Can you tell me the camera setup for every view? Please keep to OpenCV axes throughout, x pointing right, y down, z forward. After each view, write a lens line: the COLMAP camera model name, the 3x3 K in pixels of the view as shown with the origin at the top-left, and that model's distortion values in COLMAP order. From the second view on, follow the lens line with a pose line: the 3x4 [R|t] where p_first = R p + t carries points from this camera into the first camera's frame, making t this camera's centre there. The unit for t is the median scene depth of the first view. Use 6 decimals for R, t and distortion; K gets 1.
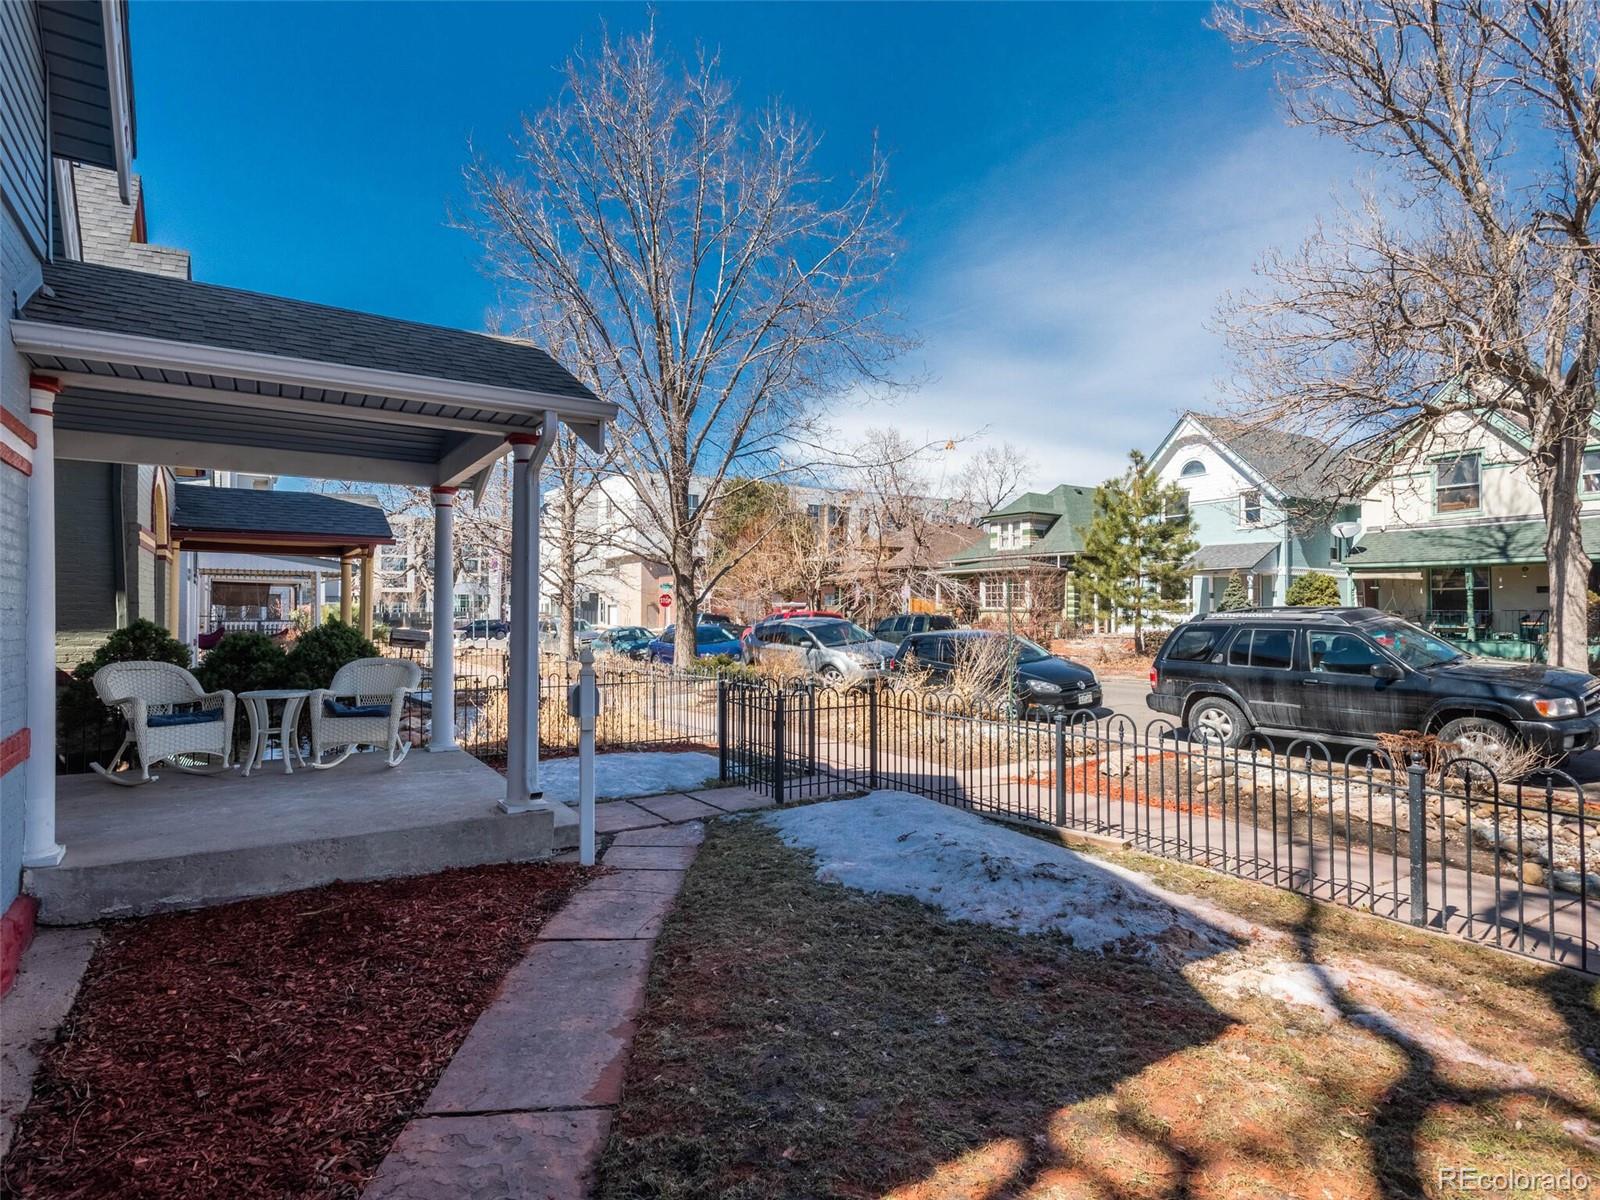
lens RADIAL K [[845.6, 0, 780.6], [0, 845.6, 599.3], [0, 0, 1]] dist [0.017706, 0.000445]
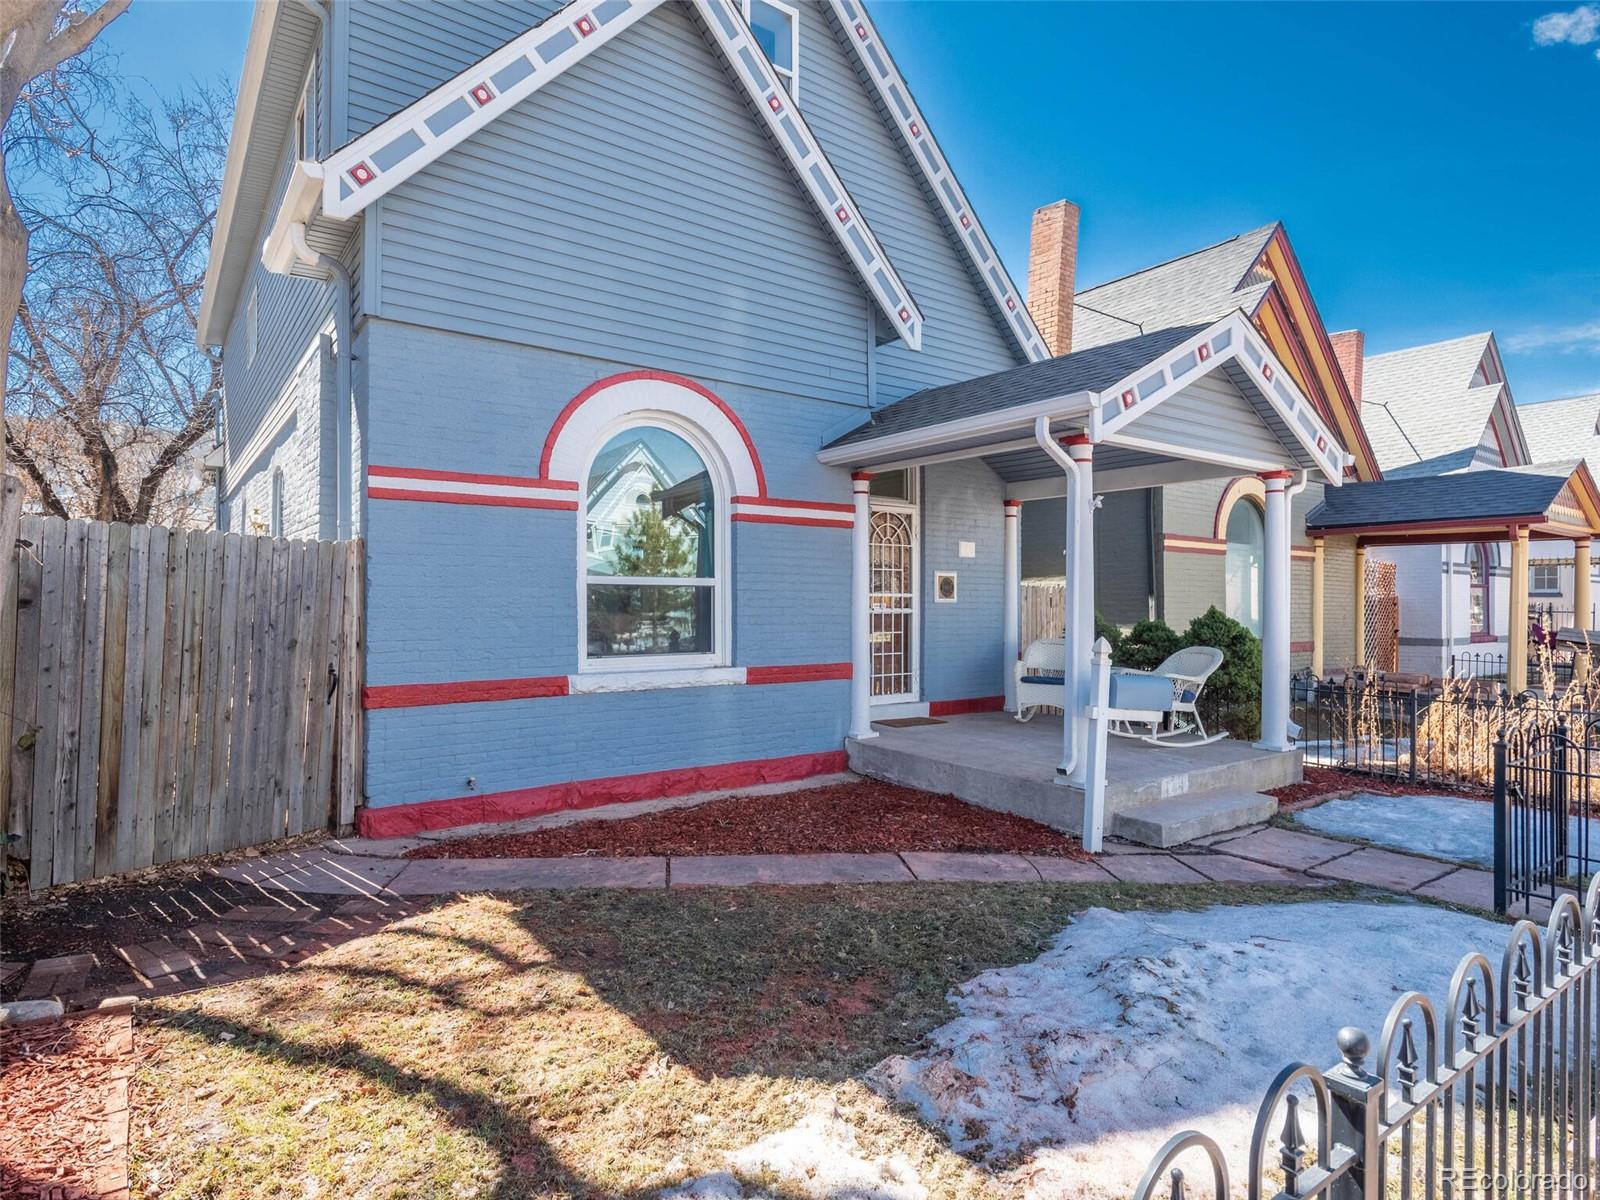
lens RADIAL K [[883.6, 0, 797.5], [0, 883.6, 595.9], [0, 0, 1]] dist [0.007035, -0.001290]
pose [[0.063399, -0.010962, -0.997928, 1.025957], [0.009478, 0.999901, -0.010382, 0.022089], [0.997943, -0.008800, 0.063497, 0.751284]]
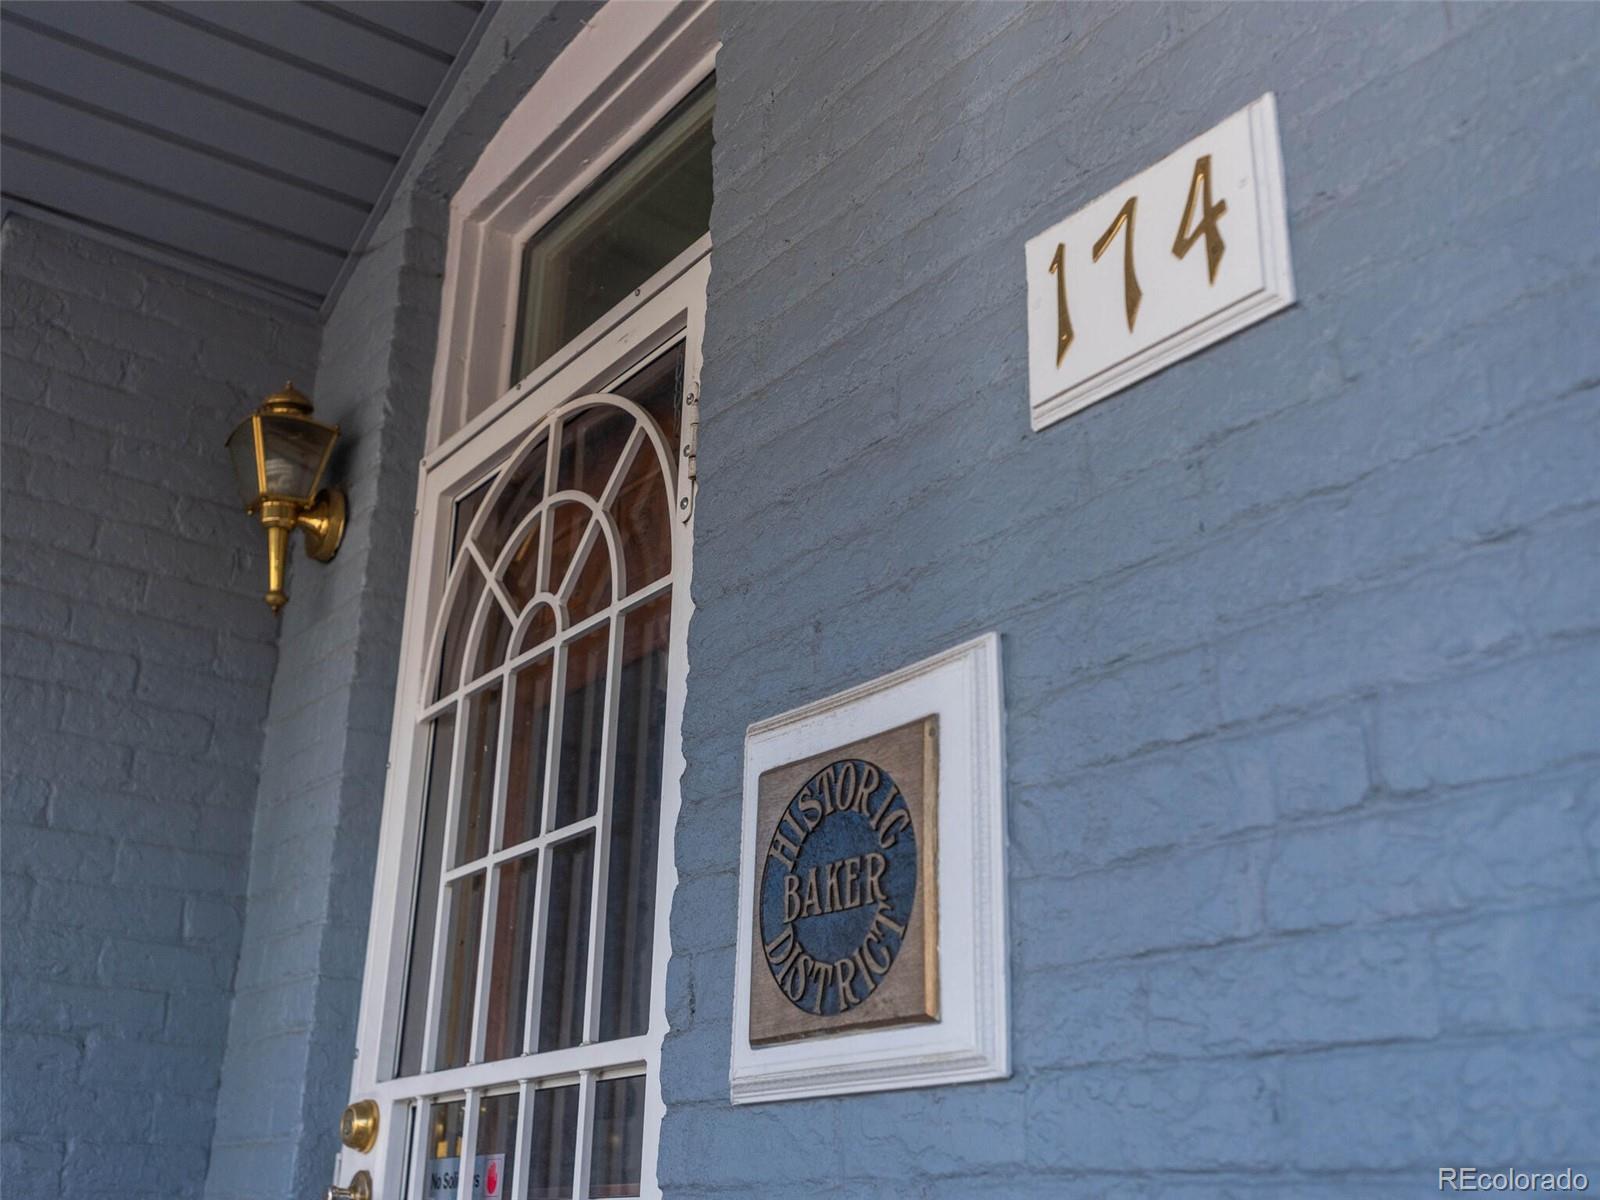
lens RADIAL K [[1733.9, 0, 800.0], [0, 1733.9, 600.0], [0, 0, 1]] dist [0.002745, 0.001648]
pose [[-0.997981, -0.044471, -0.045339, -1.172993], [-0.024535, 0.928461, -0.370619, 0.054191], [0.058578, -0.368758, -0.927678, 1.607789]]
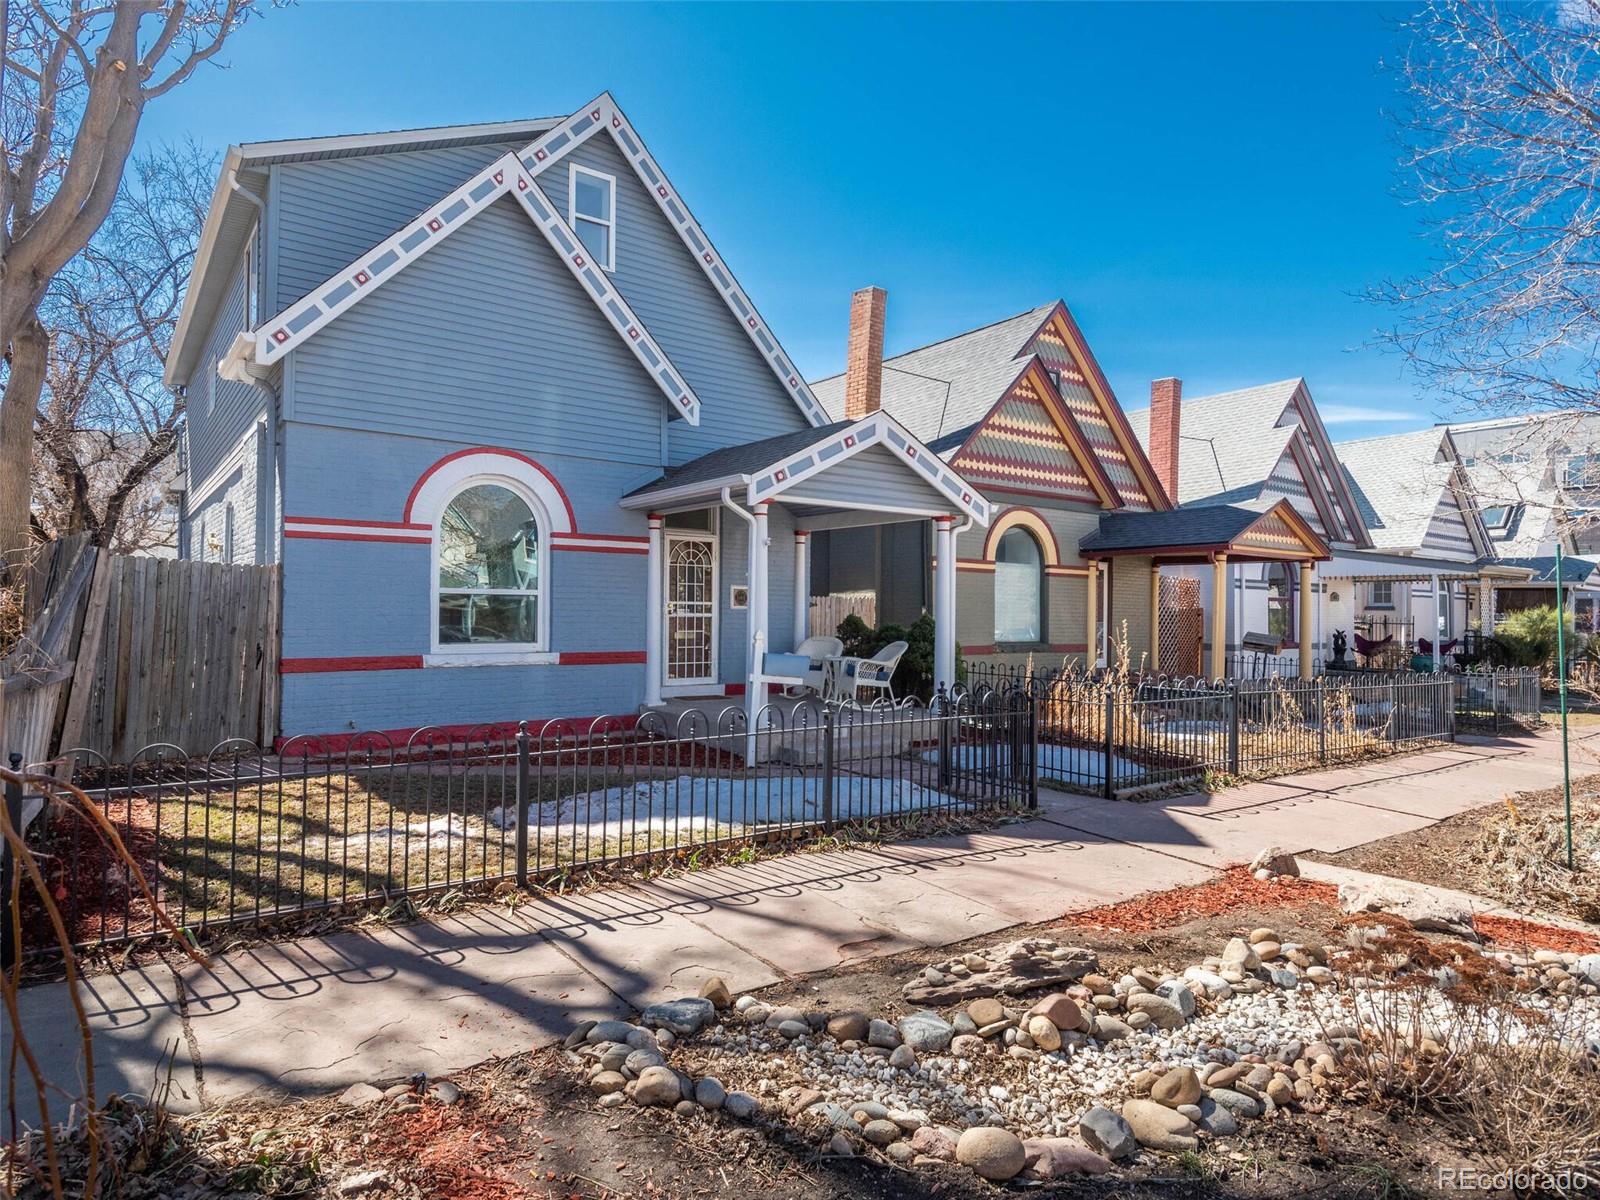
lens RADIAL K [[924.5, 0, 796.6], [0, 924.5, 596.7], [0, 0, 1]] dist [0.010693, -0.001265]
pose [[0.075327, -0.022348, -0.996908, 1.913713], [0.004328, 0.999747, -0.022085, 0.047325], [0.997149, -0.002651, 0.075405, 1.226774]]
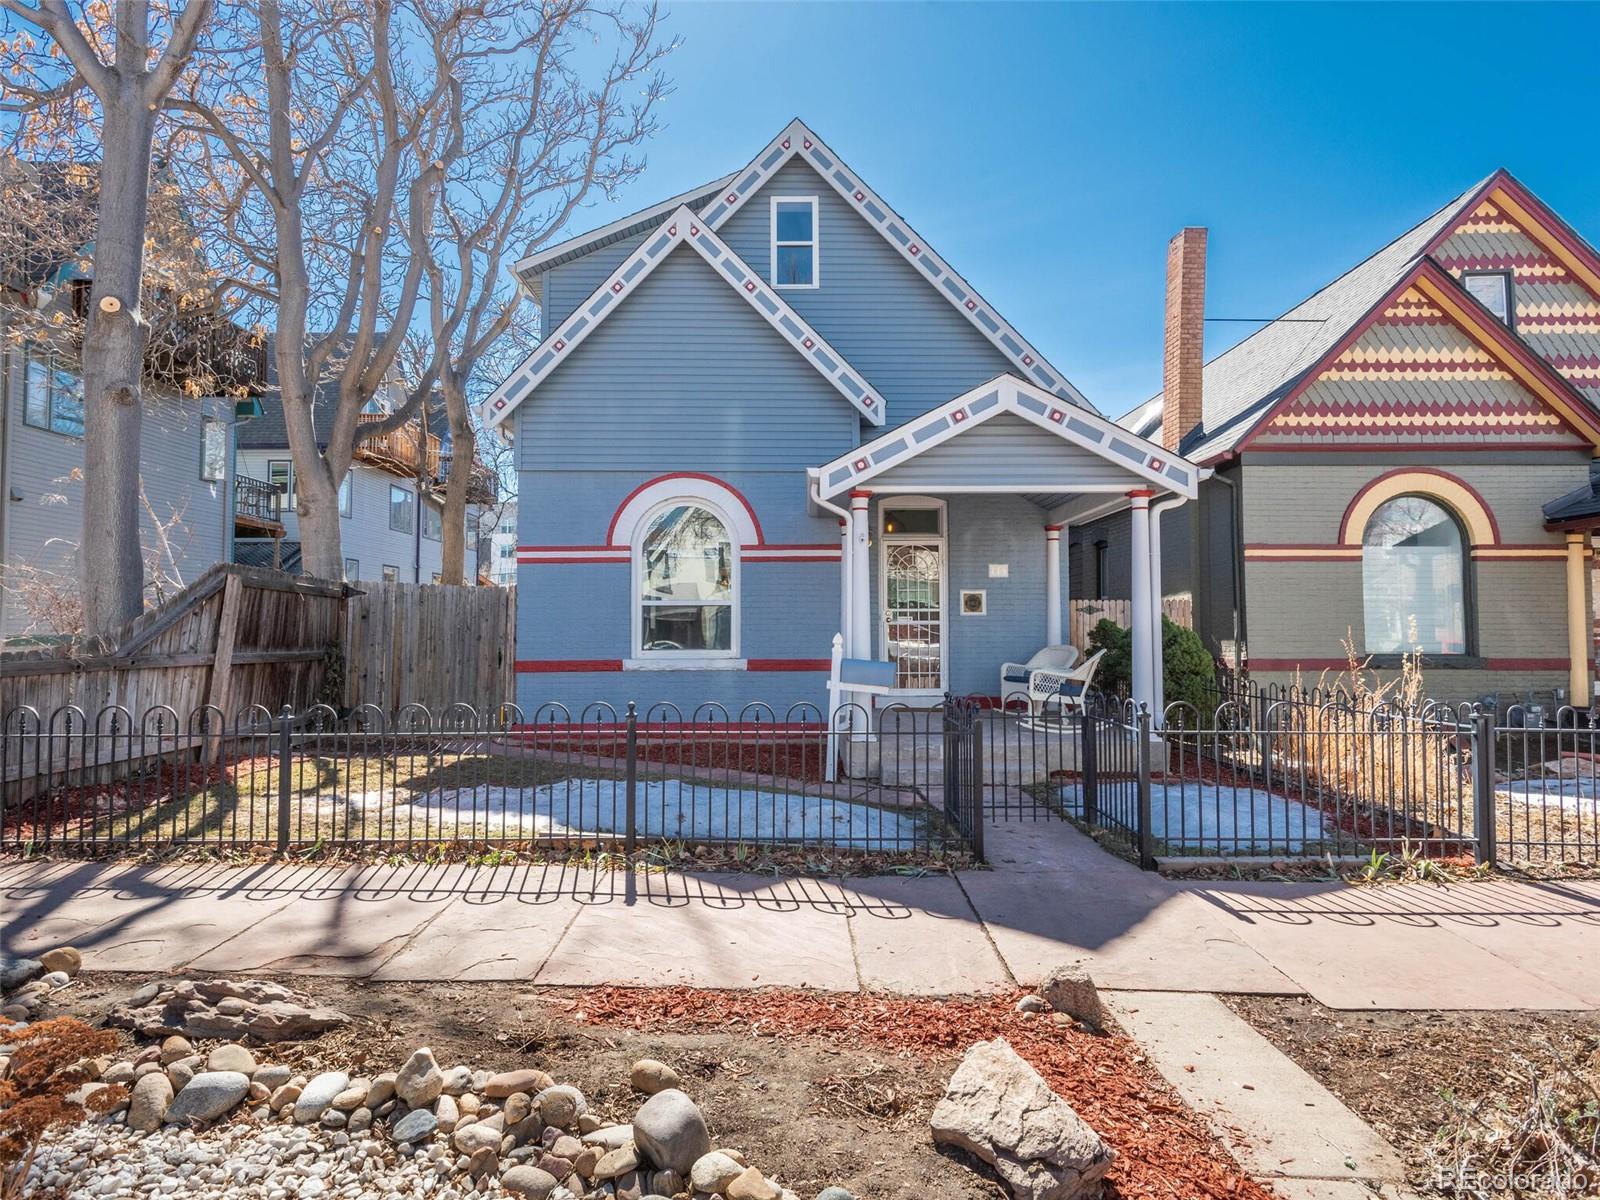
lens RADIAL K [[883.6, 0, 797.5], [0, 883.6, 595.9], [0, 0, 1]] dist [0.007035, -0.001290]
pose [[-0.533784, -0.038126, -0.844761, 1.403561], [0.012056, 0.998538, -0.052683, 0.096452], [0.845535, -0.038306, -0.532544, 2.272242]]
